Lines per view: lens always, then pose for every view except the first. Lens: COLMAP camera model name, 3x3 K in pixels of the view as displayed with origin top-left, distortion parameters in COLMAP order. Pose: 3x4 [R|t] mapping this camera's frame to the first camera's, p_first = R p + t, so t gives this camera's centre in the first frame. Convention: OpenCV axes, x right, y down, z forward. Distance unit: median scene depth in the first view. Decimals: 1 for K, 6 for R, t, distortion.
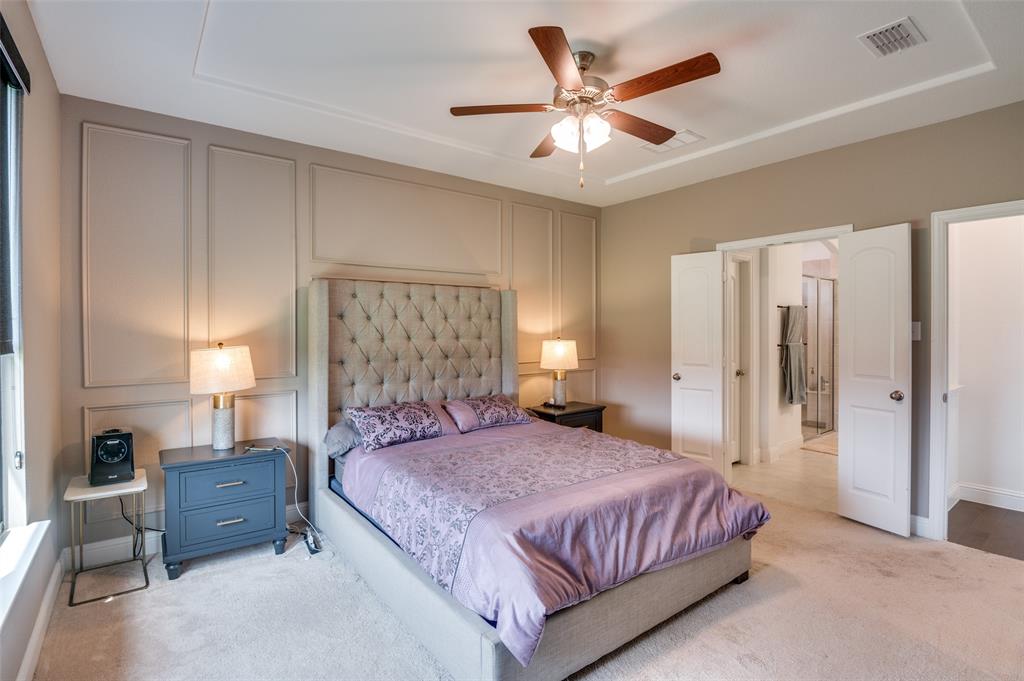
lens RADIAL K [[484.1, 0, 502.6], [0, 484.1, 333.3], [0, 0, 1]] dist [-0.016671, -0.001042]
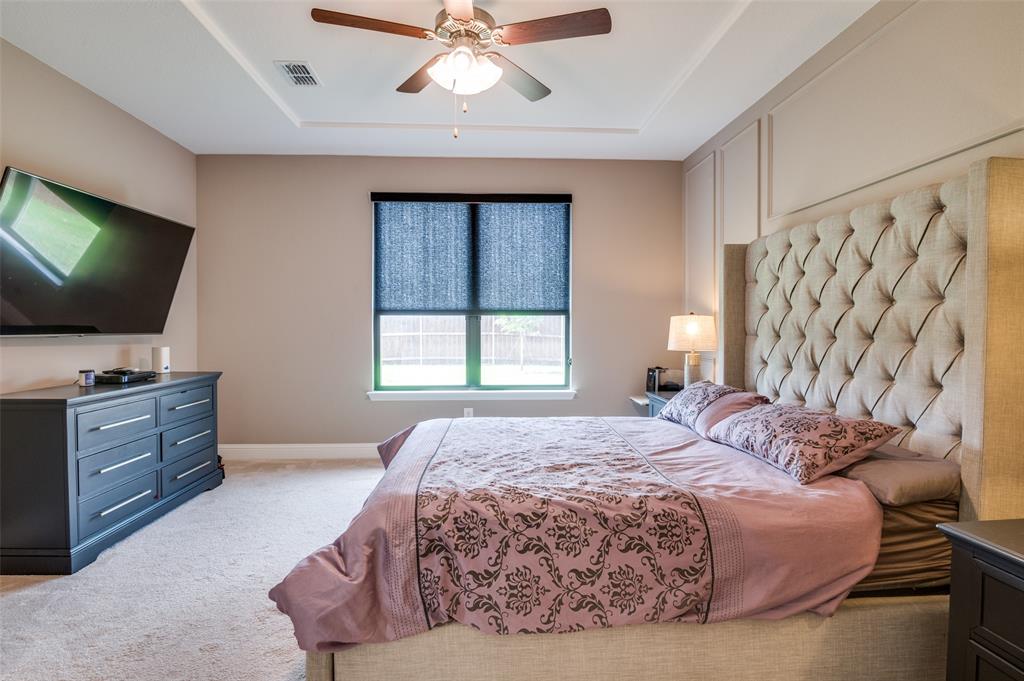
lens RADIAL K [[484.1, 0, 516.2], [0, 484.1, 335.7], [0, 0, 1]] dist [-0.016671, -0.001042]
pose [[-0.528051, 0.020648, -0.848962, 0.608360], [-0.004872, 0.999614, 0.027342, 0.039251], [0.849199, 0.018574, -0.527747, 1.069190]]
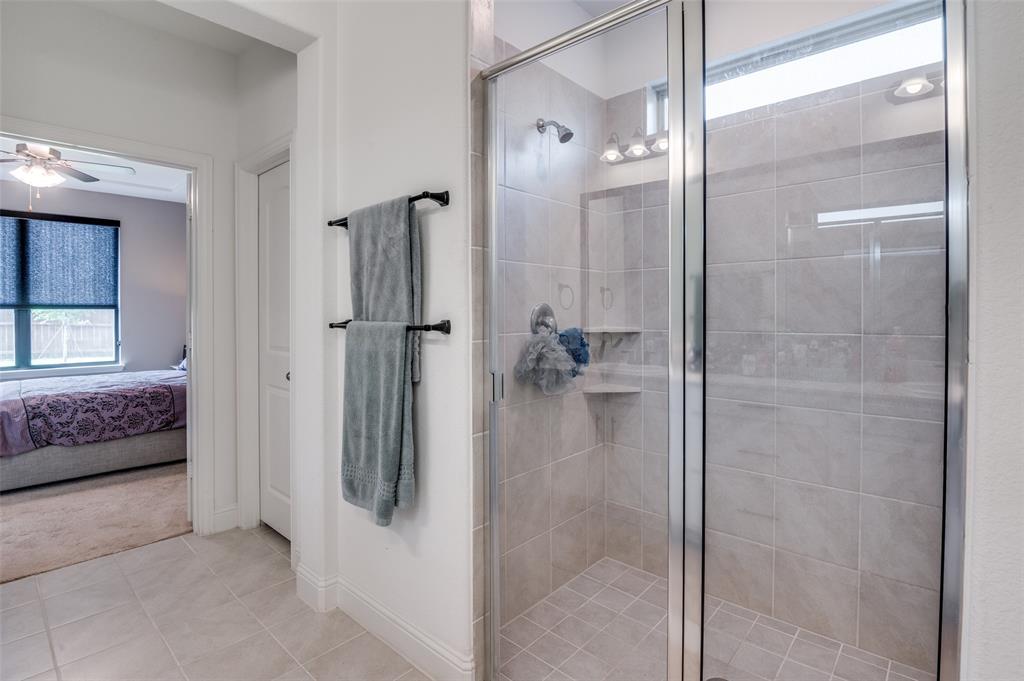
lens RADIAL K [[484.1, 0, 487.3], [0, 484.1, 318.5], [0, 0, 1]] dist [-0.016671, -0.001042]
pose [[0.186171, 0.016446, -0.982380, 1.378124], [-0.008685, 0.999848, 0.015092, 0.015592], [0.982479, 0.005722, 0.186286, 1.490121]]
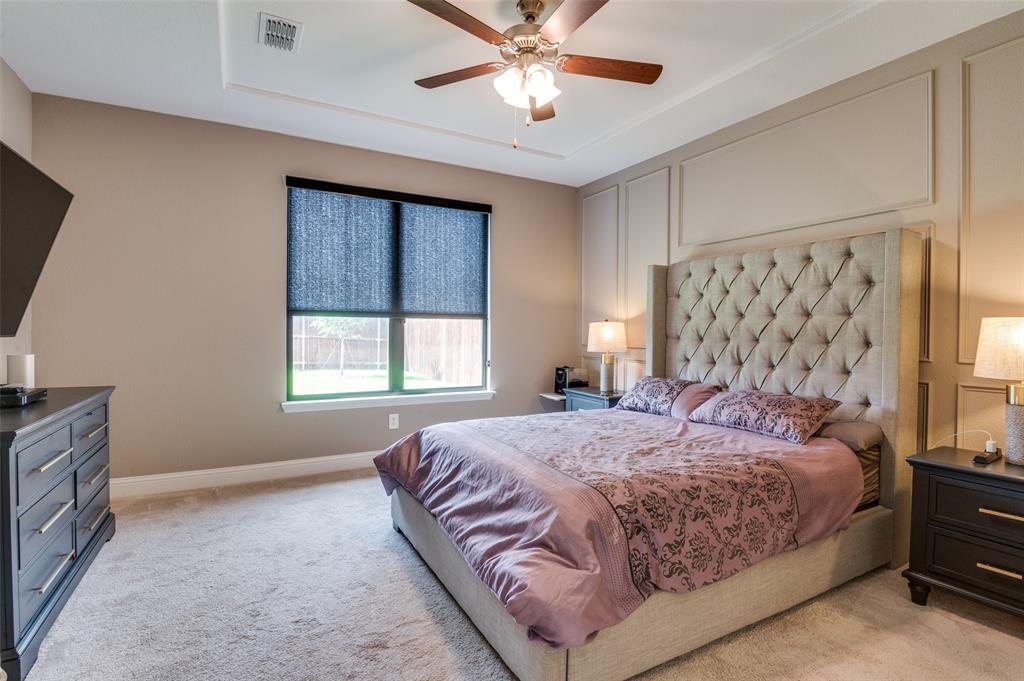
lens RADIAL K [[473.5, 0, 513.3], [0, 473.5, 341.2], [0, 0, 1]] dist [-0.012743, -0.003879]
pose [[-0.113452, 0.025897, -0.993206, 0.751033], [-0.016699, 0.999469, 0.027967, 0.041705], [0.993403, 0.019759, -0.112959, 0.736406]]
